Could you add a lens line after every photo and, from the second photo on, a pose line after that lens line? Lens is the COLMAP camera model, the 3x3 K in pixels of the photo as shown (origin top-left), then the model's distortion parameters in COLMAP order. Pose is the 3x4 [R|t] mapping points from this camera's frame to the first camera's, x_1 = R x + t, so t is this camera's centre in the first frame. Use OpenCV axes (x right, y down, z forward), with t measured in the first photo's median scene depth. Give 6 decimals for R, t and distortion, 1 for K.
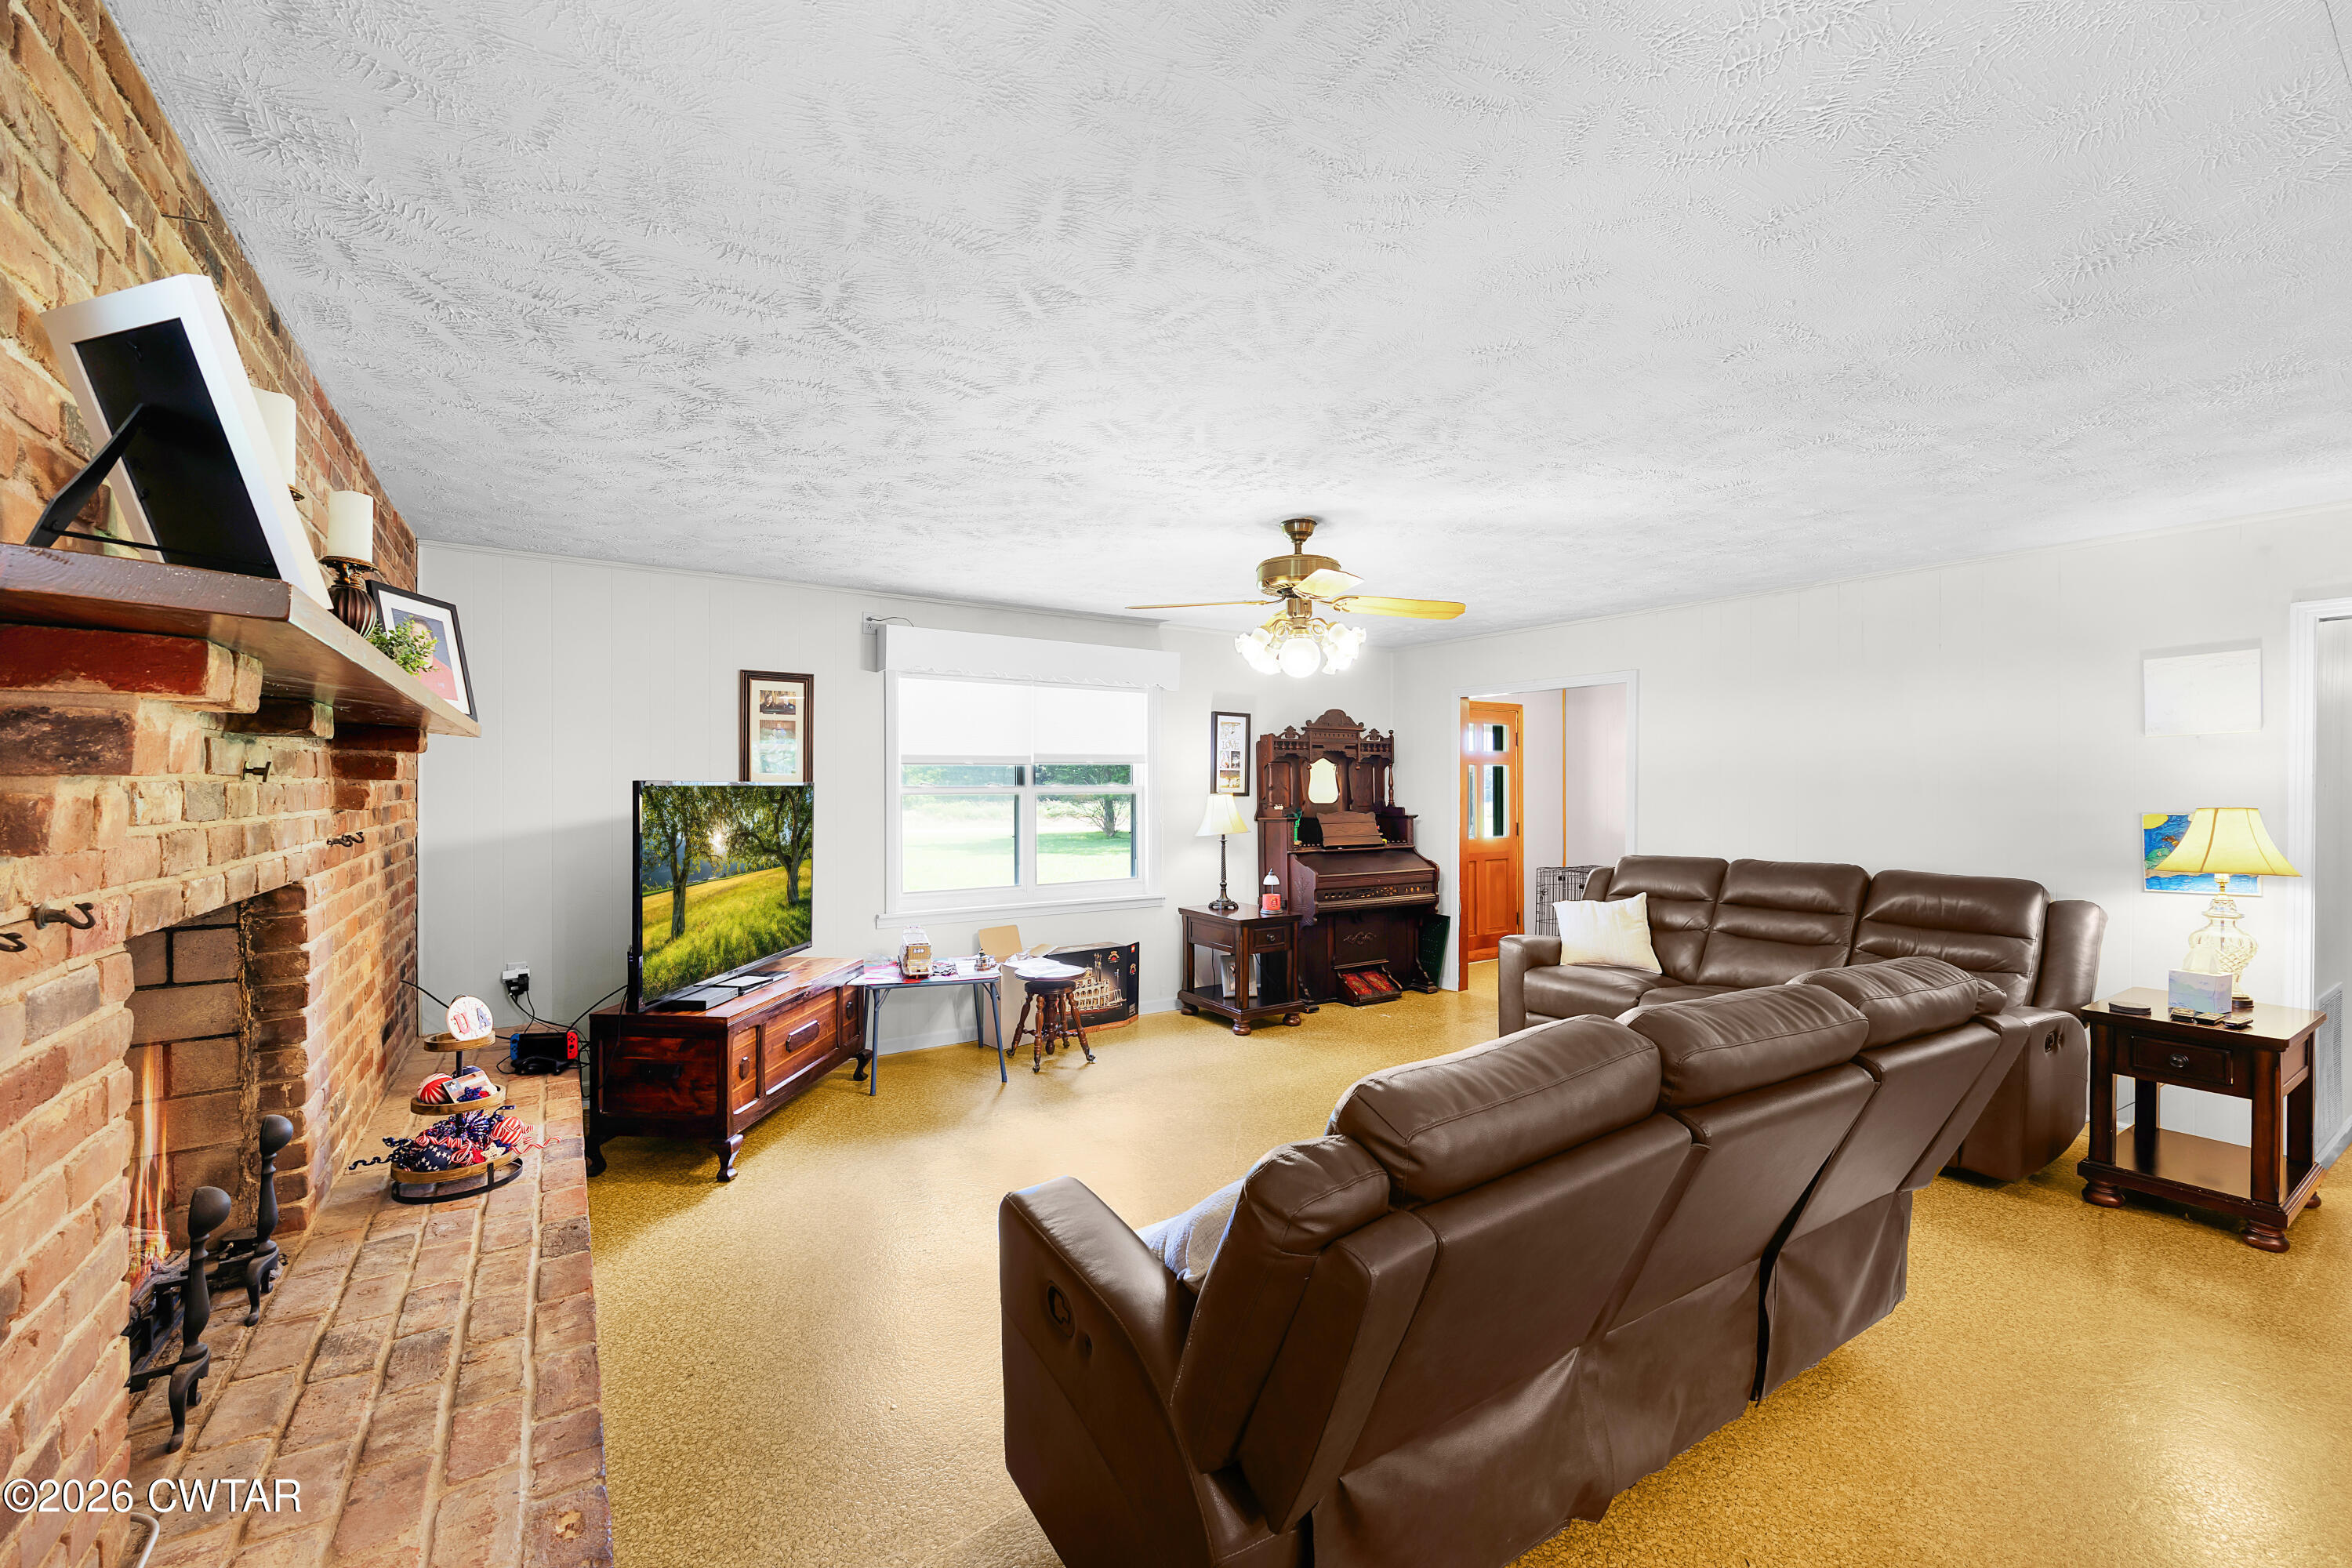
lens RADIAL K [[960.8, 0, 1175.7], [0, 960.8, 786.8], [0, 0, 1]] dist [-0.005292, 0.001732]
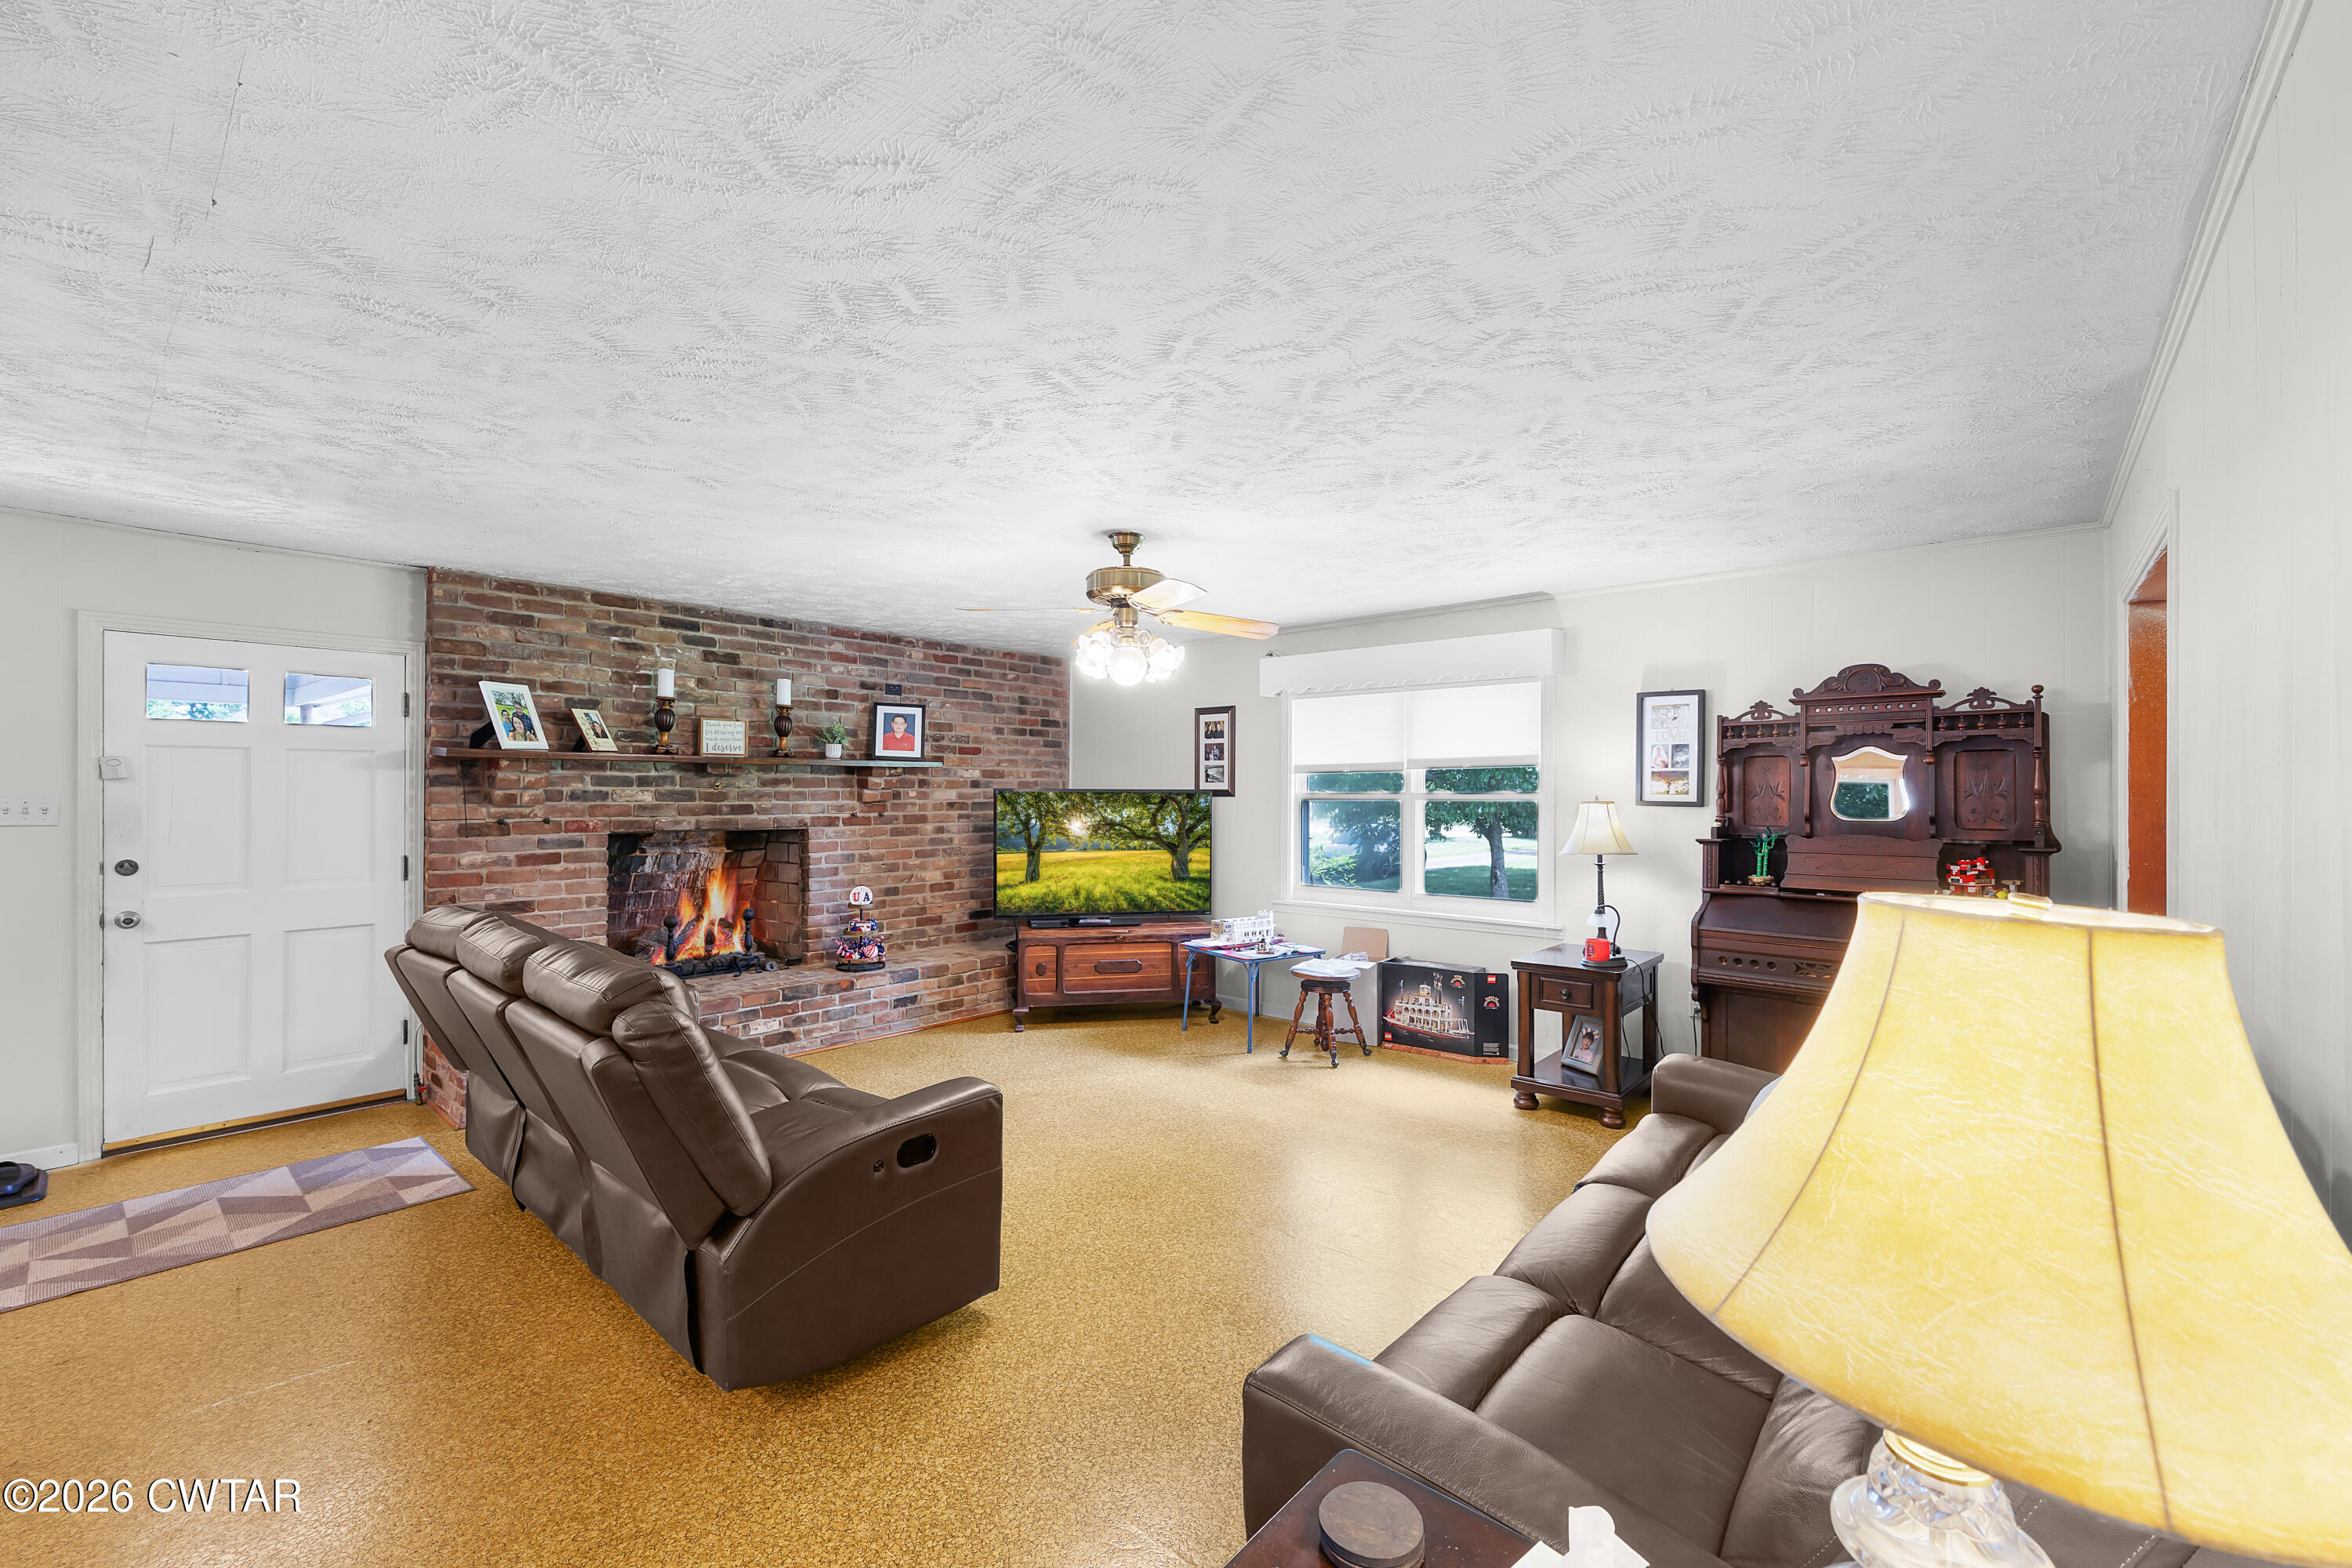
lens RADIAL K [[960.8, 0, 1171.0], [0, 960.8, 785.9], [0, 0, 1]] dist [-0.005292, 0.001732]
pose [[0.269211, -0.007017, -0.963056, 0.852189], [-0.002803, 0.999964, -0.008069, 0.001552], [0.963077, 0.004872, 0.269181, 0.578838]]
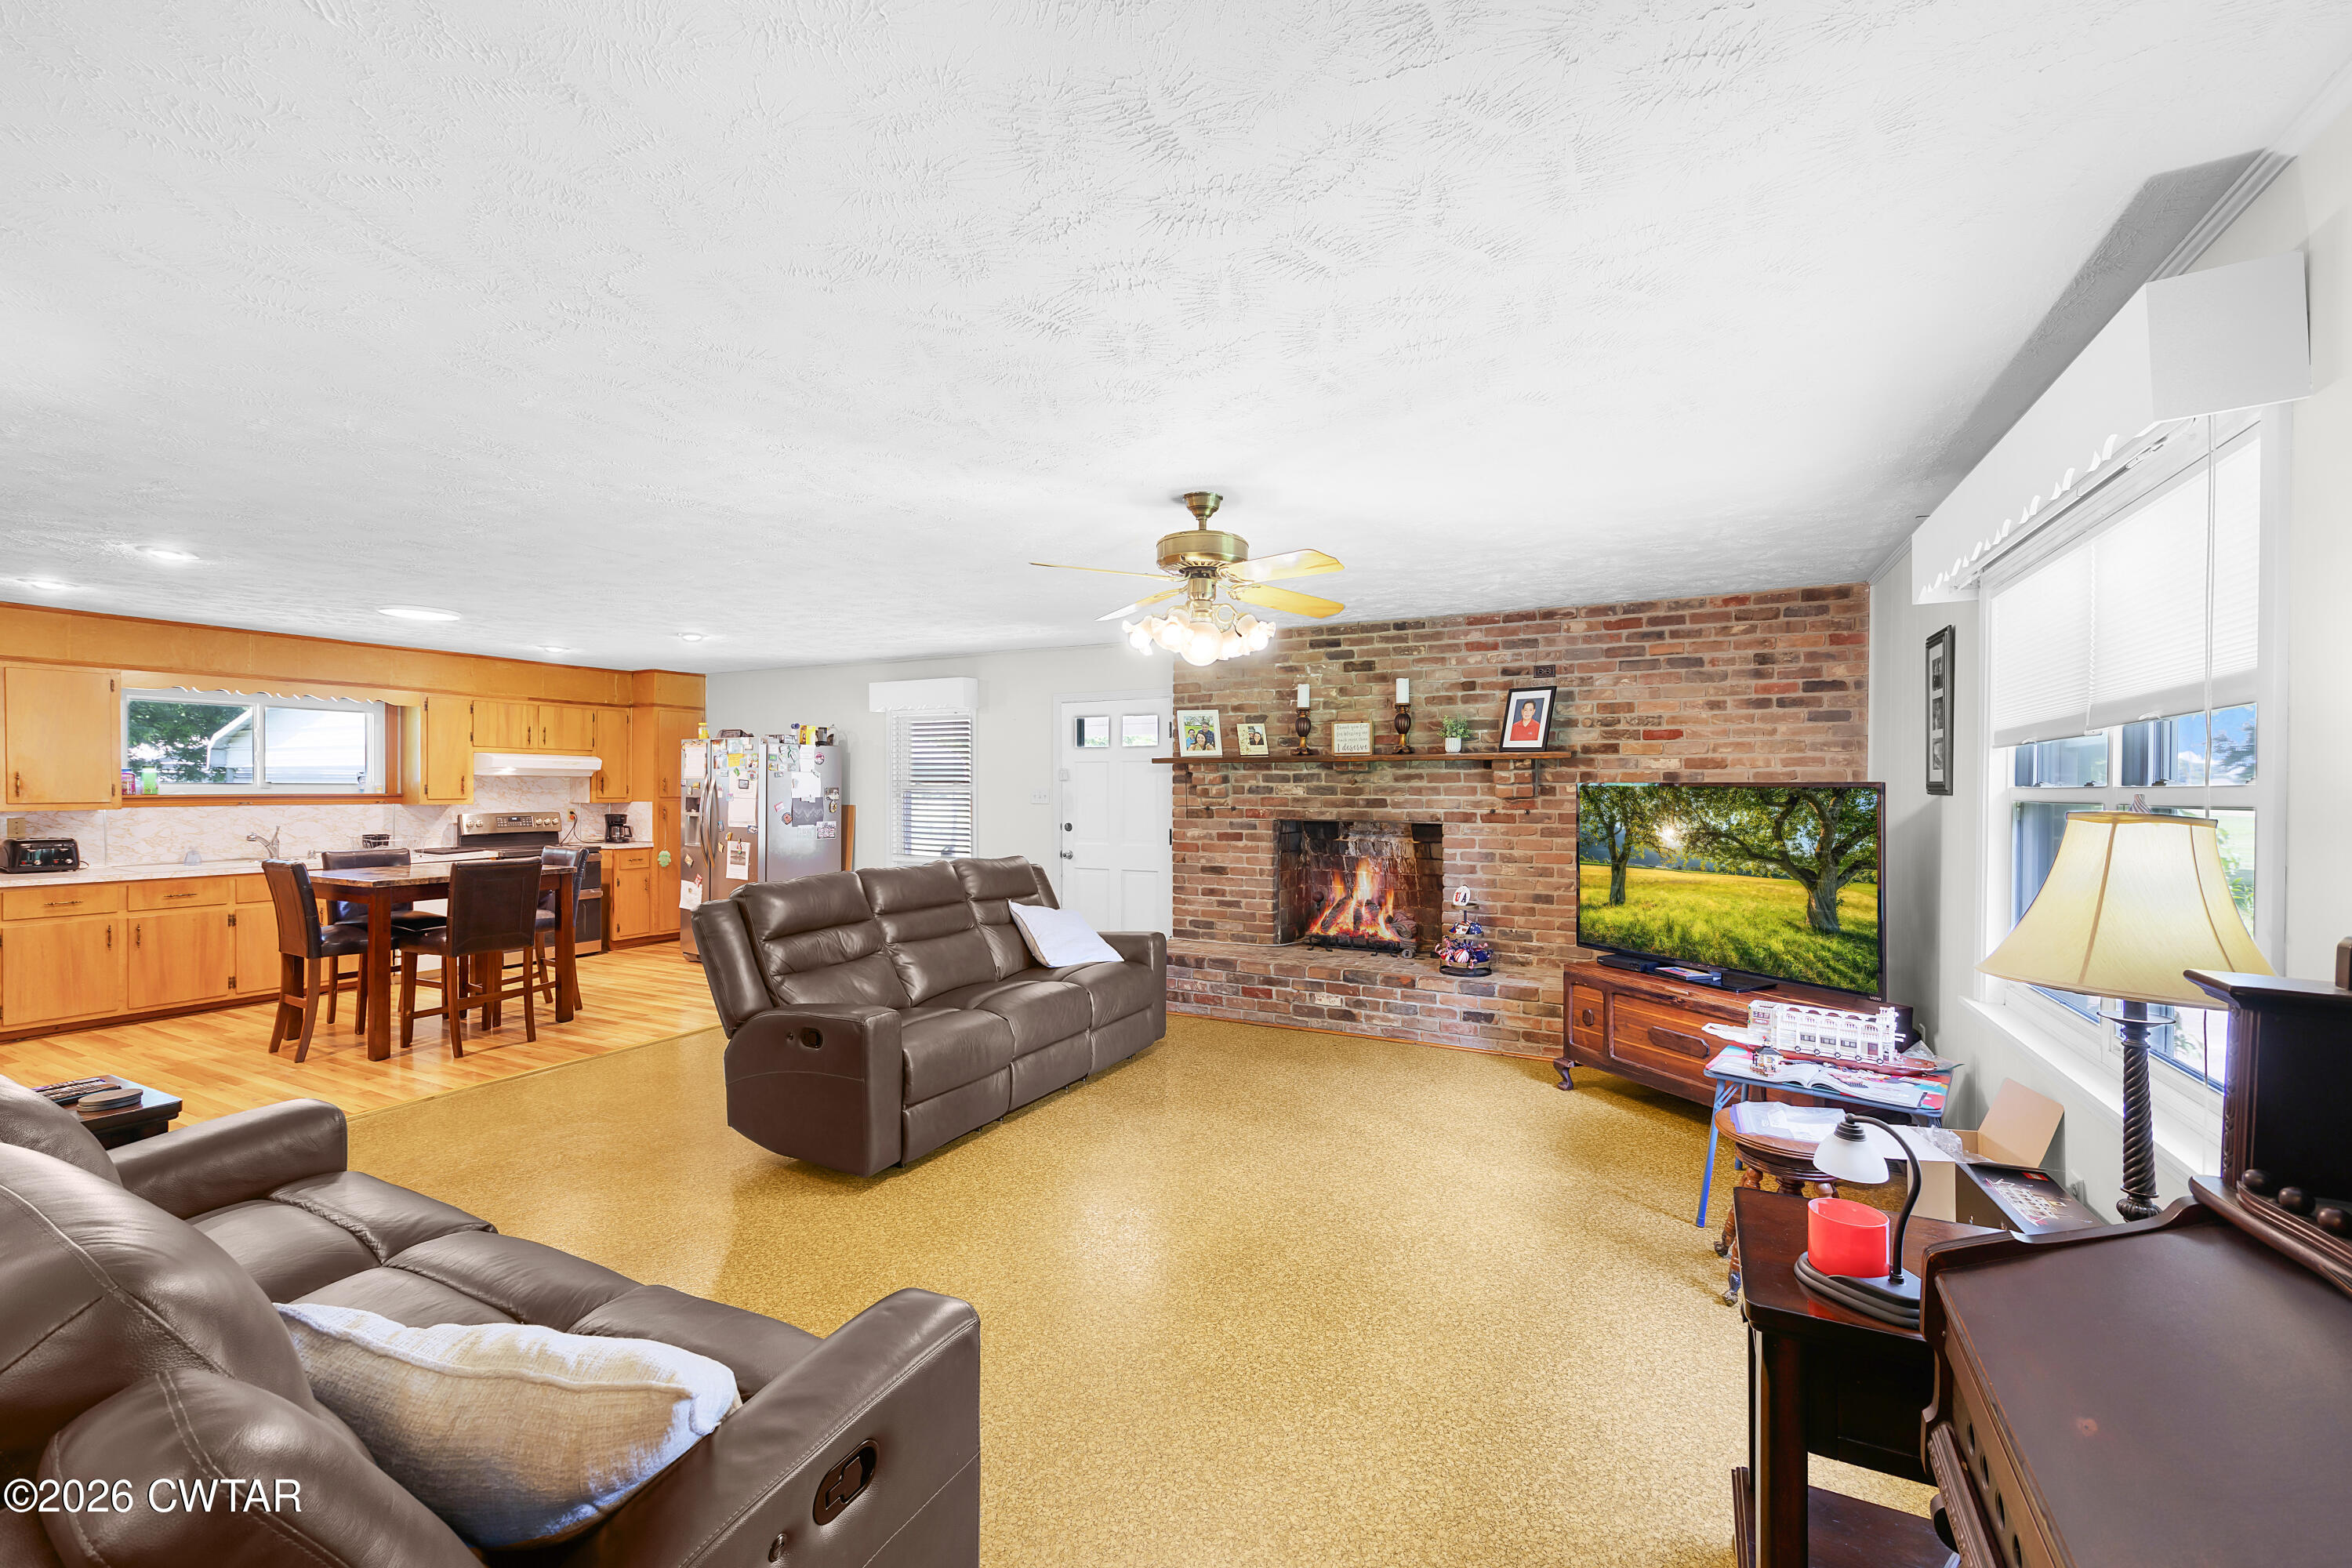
lens RADIAL K [[960.8, 0, 1186.5], [0, 960.8, 787.9], [0, 0, 1]] dist [-0.005292, 0.001732]
pose [[-0.868941, -0.002235, -0.494911, 0.446053], [-0.003287, 0.999994, 0.001255, 0.001335], [0.494906, 0.002717, -0.868943, 1.346154]]
